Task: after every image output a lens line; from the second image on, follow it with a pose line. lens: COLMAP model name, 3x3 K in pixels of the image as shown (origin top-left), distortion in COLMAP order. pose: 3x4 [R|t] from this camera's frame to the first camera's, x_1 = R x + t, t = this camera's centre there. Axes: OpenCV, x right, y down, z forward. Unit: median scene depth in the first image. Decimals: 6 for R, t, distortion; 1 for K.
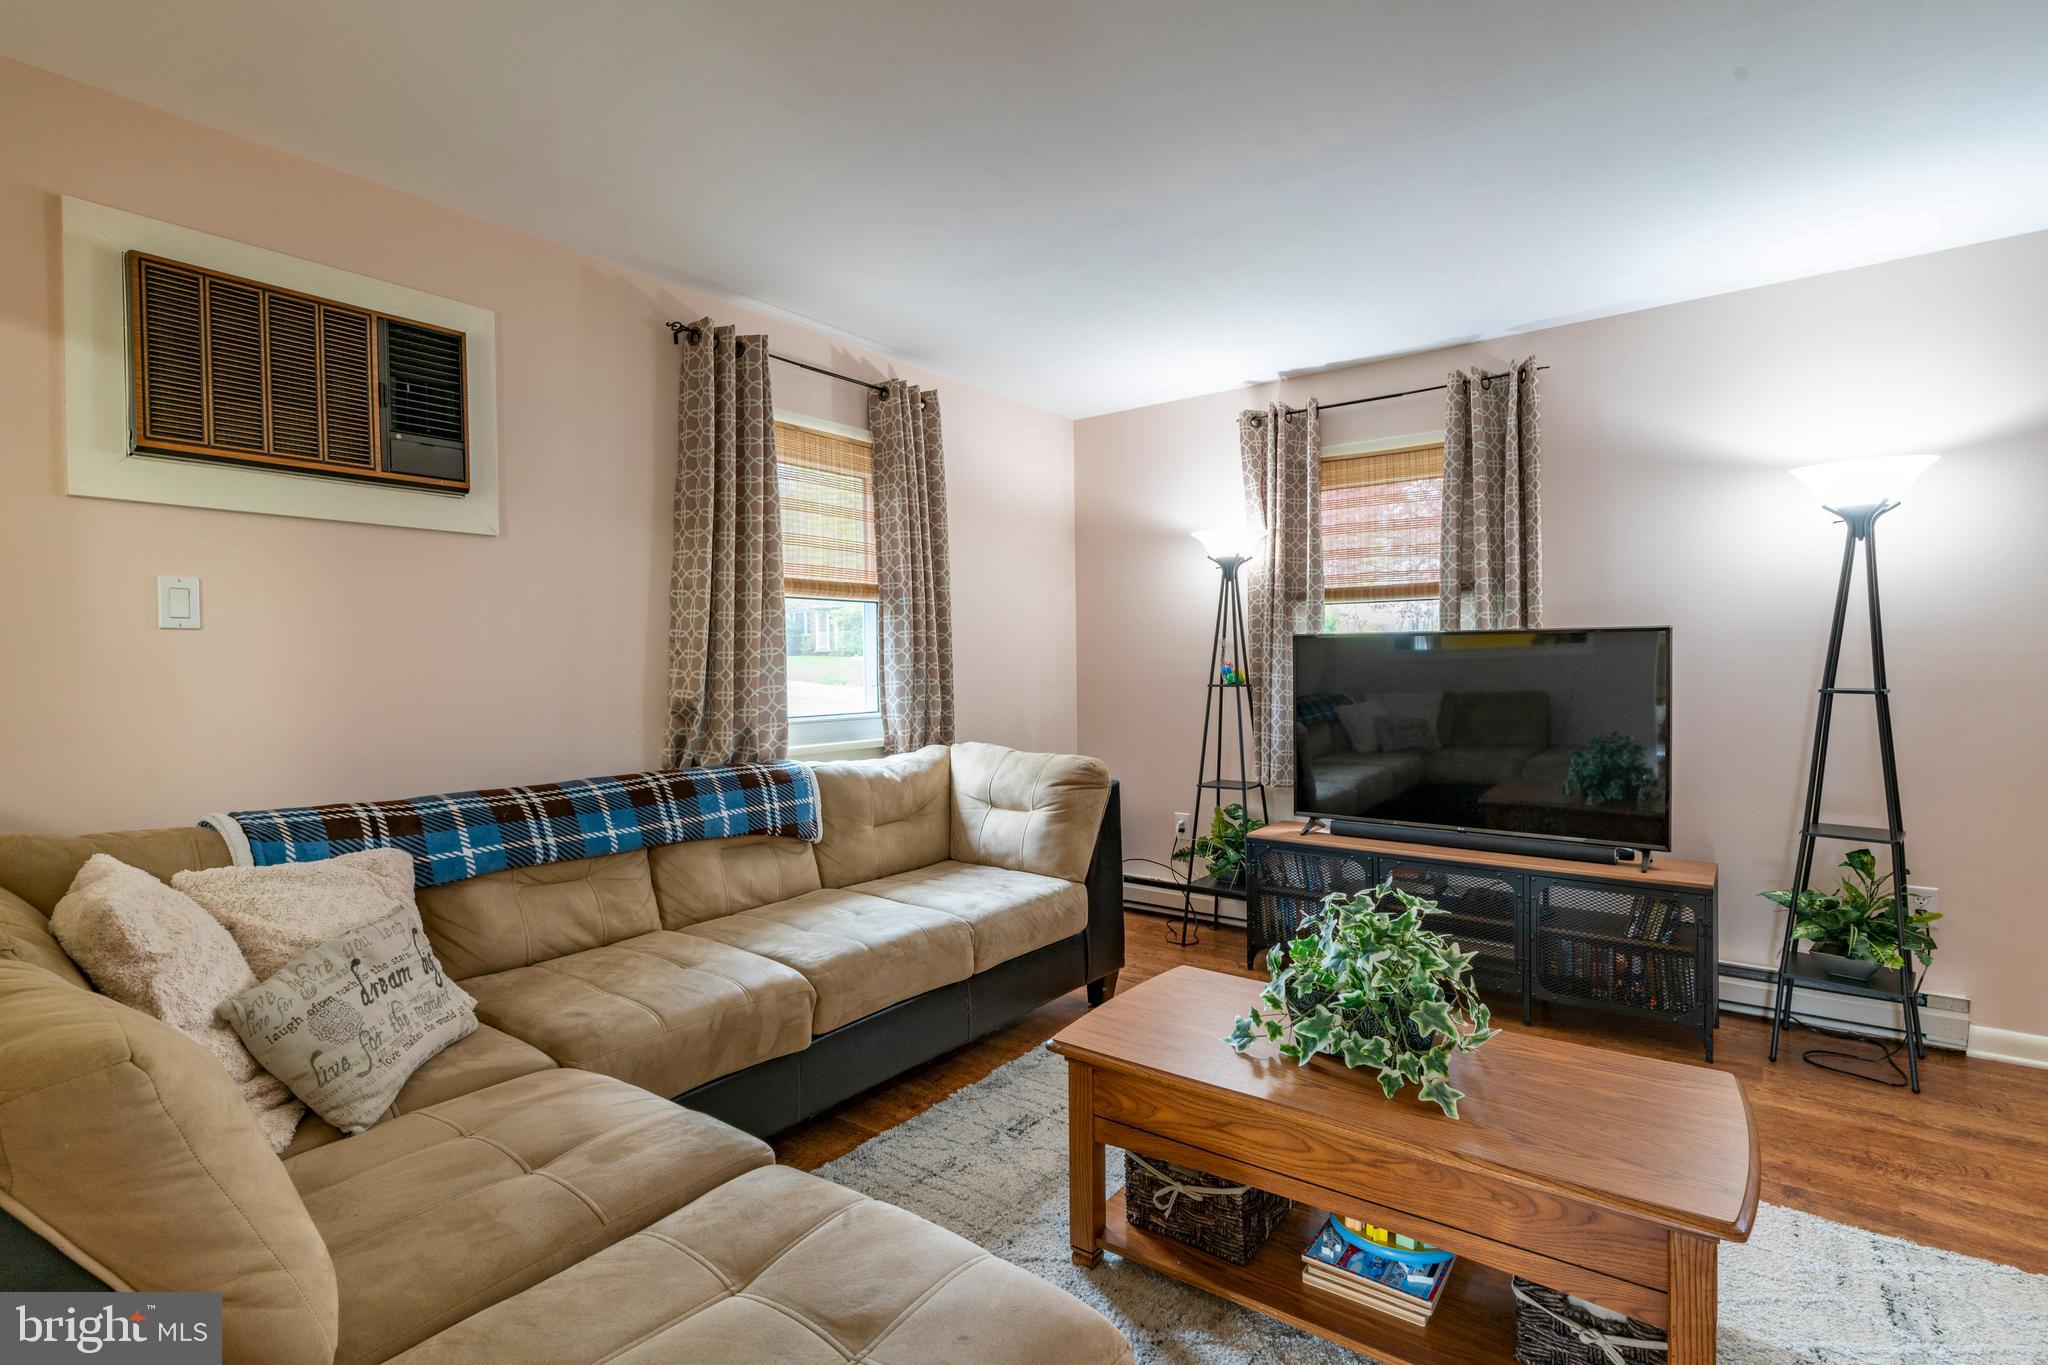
lens RADIAL K [[965.0, 0, 1024.0], [0, 965.0, 682.5], [0, 0, 1]] dist [-0.000422, 0.000980]
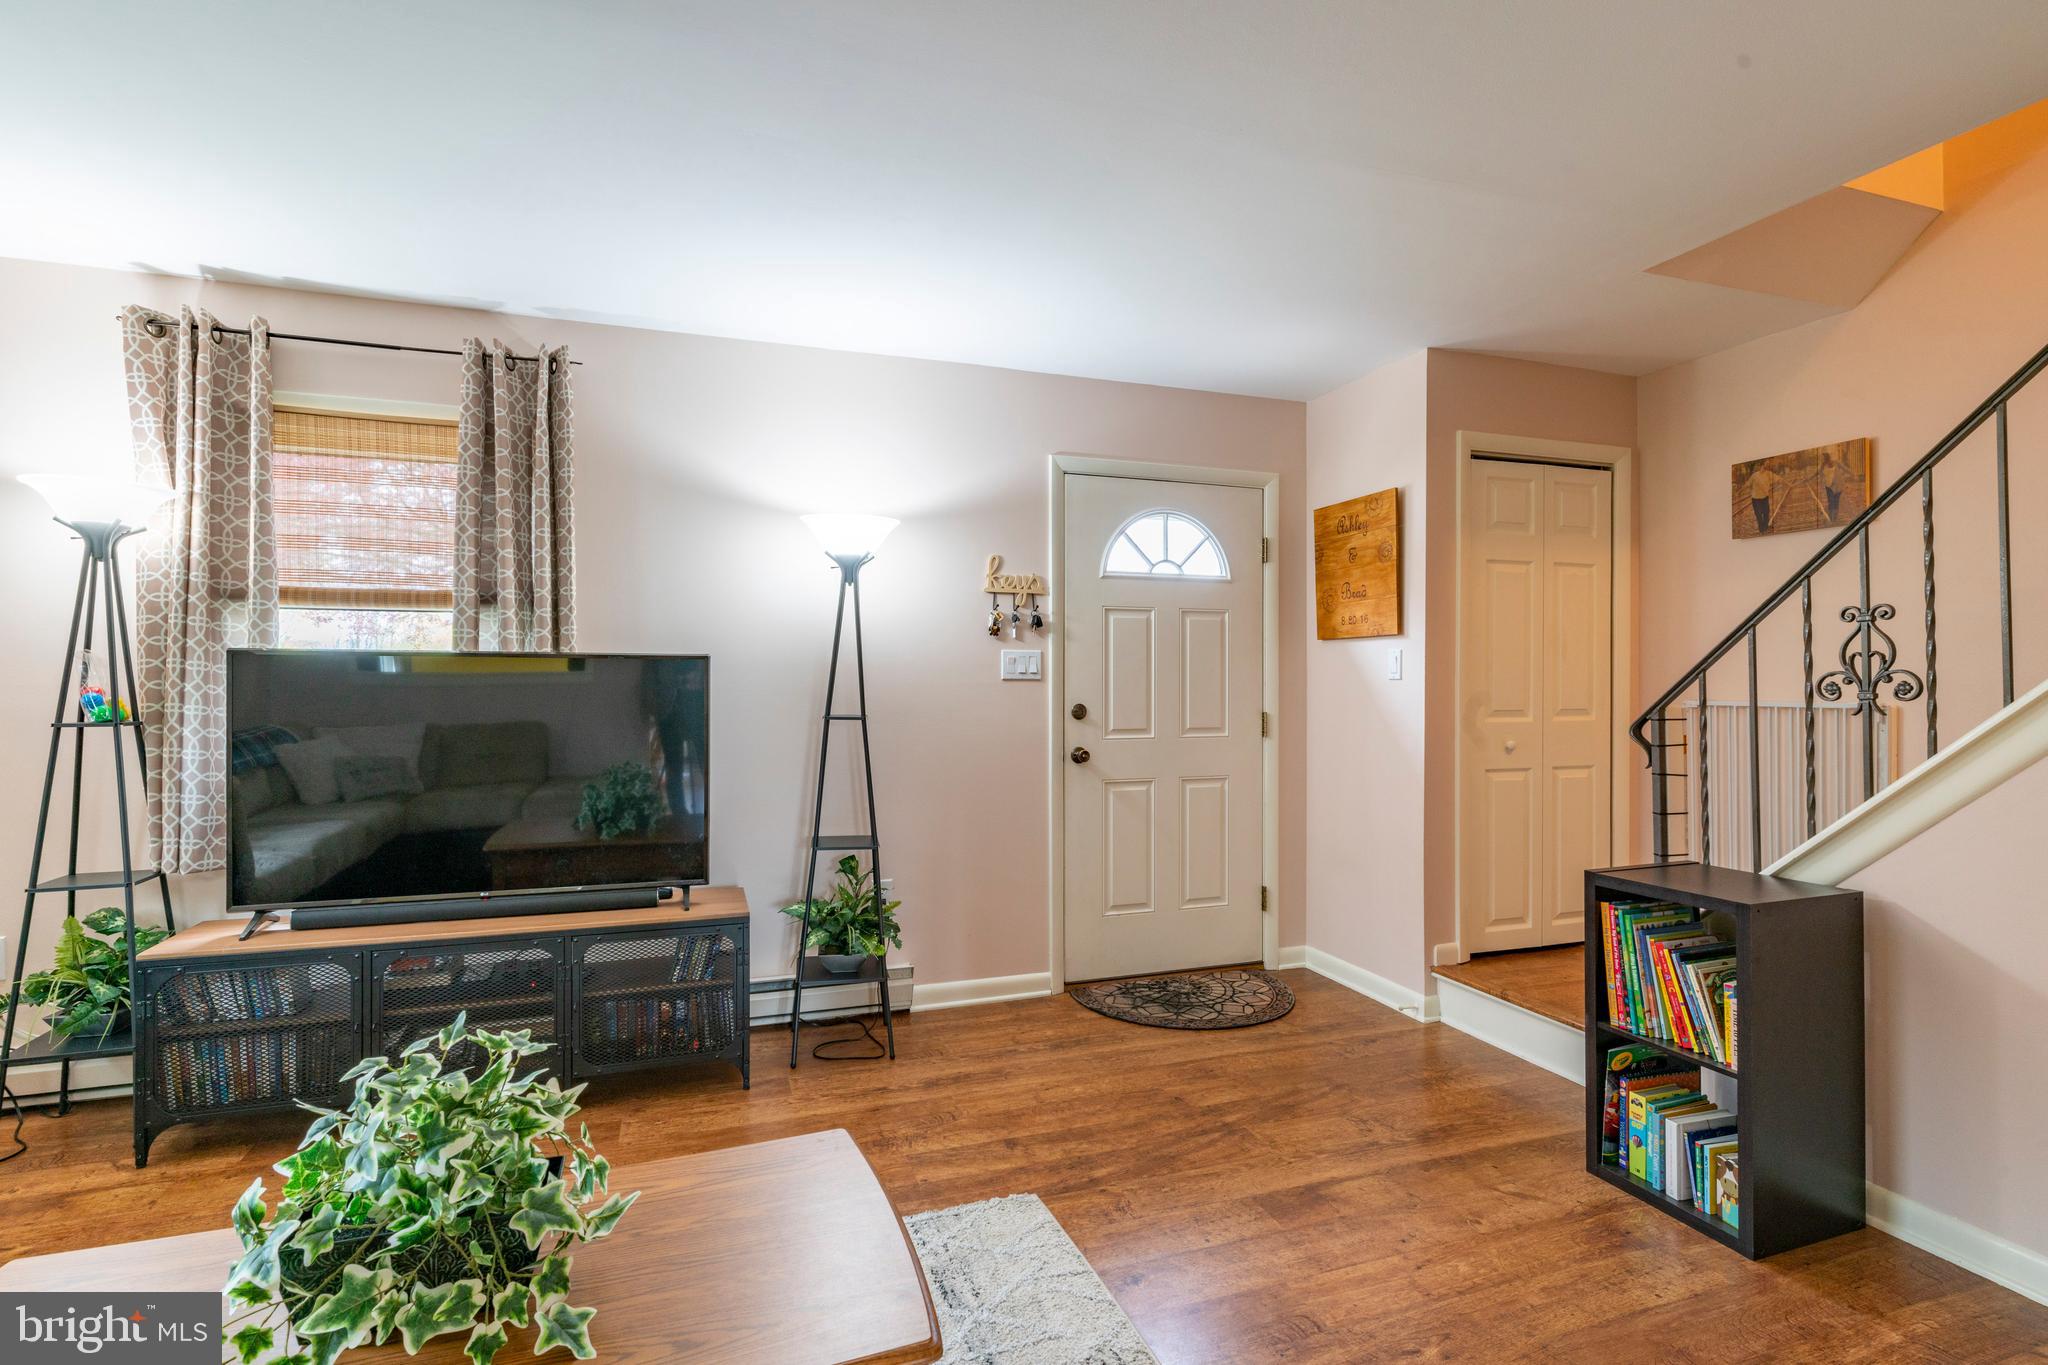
lens RADIAL K [[972.4, 0, 1024.0], [0, 972.4, 682.5], [0, 0, 1]] dist [-0.000170, 0.000492]
pose [[0.550148, 0.011061, 0.834994, 0.014452], [0.011106, 0.999727, -0.020560, -0.005222], [-0.834993, 0.020584, 0.549875, 0.157584]]
